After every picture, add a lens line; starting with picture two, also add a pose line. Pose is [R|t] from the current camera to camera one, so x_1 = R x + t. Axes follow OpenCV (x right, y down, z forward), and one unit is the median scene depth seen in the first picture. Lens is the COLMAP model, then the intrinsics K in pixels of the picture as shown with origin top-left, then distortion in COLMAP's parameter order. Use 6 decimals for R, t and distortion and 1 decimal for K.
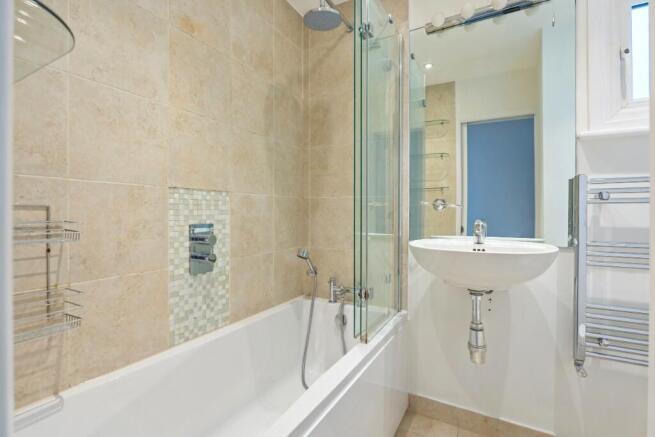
lens RADIAL K [[319.2, 0, 324.5], [0, 319.2, 215.7], [0, 0, 1]] dist [0.000126, -0.000292]
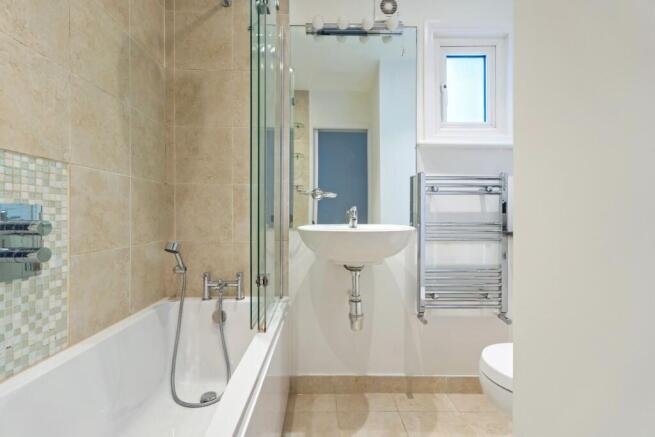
lens RADIAL K [[300.8, 0, 327.9], [0, 300.8, 218.2], [0, 0, 1]] dist [0.013715, -0.001006]
pose [[0.854495, -0.002095, 0.519455, -0.148361], [0.003694, 0.999991, -0.002043, 0.051547], [-0.519446, 0.003665, 0.854496, 0.107736]]
